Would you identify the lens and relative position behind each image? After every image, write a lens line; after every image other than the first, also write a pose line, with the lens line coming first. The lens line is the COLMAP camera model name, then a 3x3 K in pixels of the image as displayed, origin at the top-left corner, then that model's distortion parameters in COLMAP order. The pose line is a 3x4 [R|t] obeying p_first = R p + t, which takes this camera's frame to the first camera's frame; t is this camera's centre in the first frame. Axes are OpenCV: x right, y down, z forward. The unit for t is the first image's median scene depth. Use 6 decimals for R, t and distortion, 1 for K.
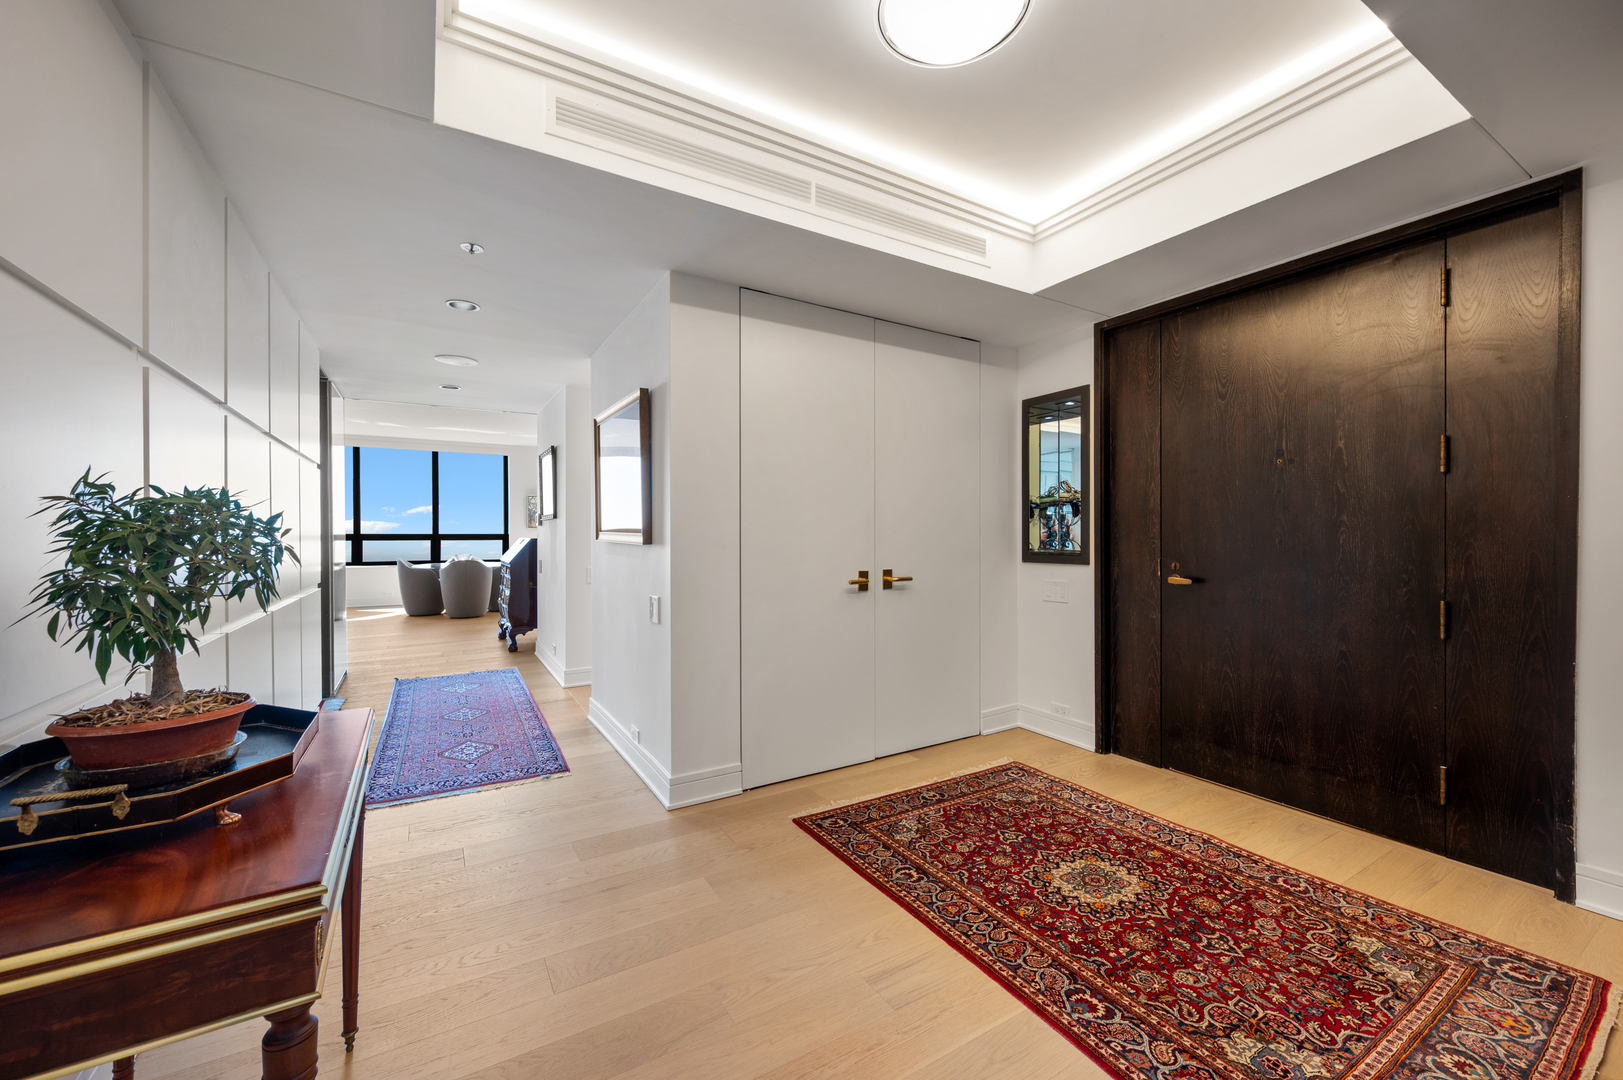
lens RADIAL K [[640.0, 0, 814.5], [0, 640.0, 534.3], [0, 0, 1]] dist [0.000391, 0.000083]
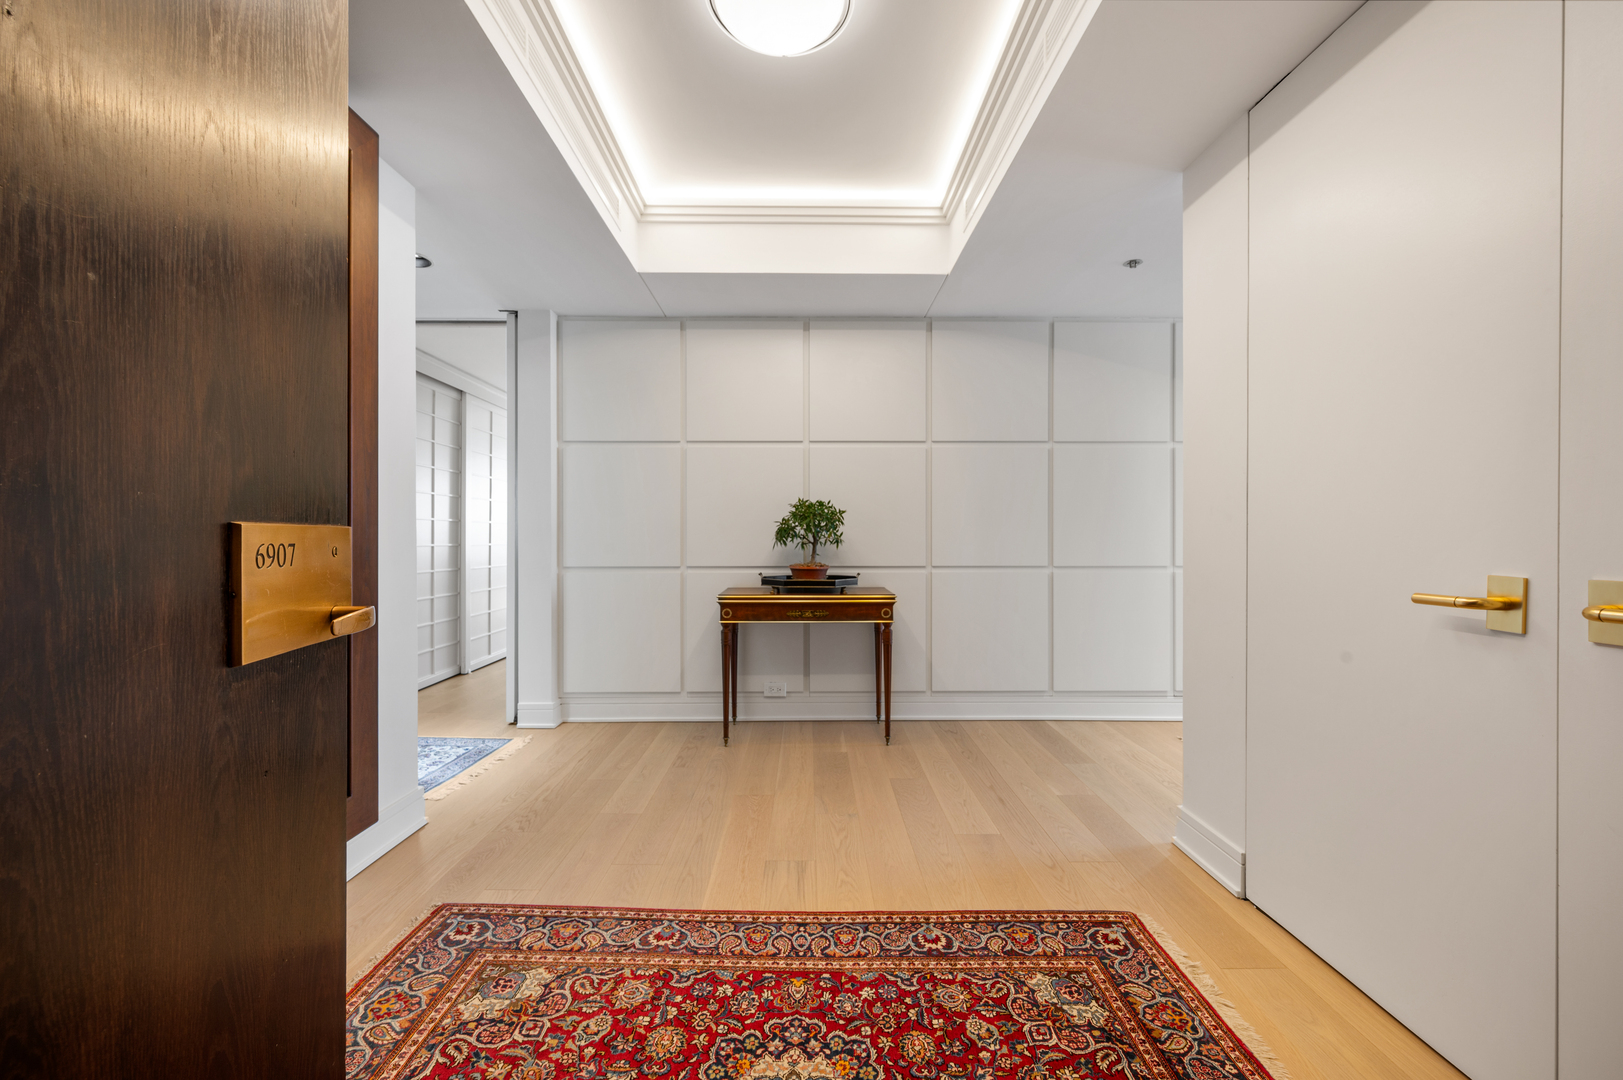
lens RADIAL K [[640.0, 0, 814.5], [0, 640.0, 534.3], [0, 0, 1]] dist [0.000391, 0.000083]
pose [[-0.511510, -0.001373, -0.859276, 1.134448], [0.002777, 0.999991, -0.003250, 0.063741], [0.859273, -0.004048, -0.511501, 1.645509]]
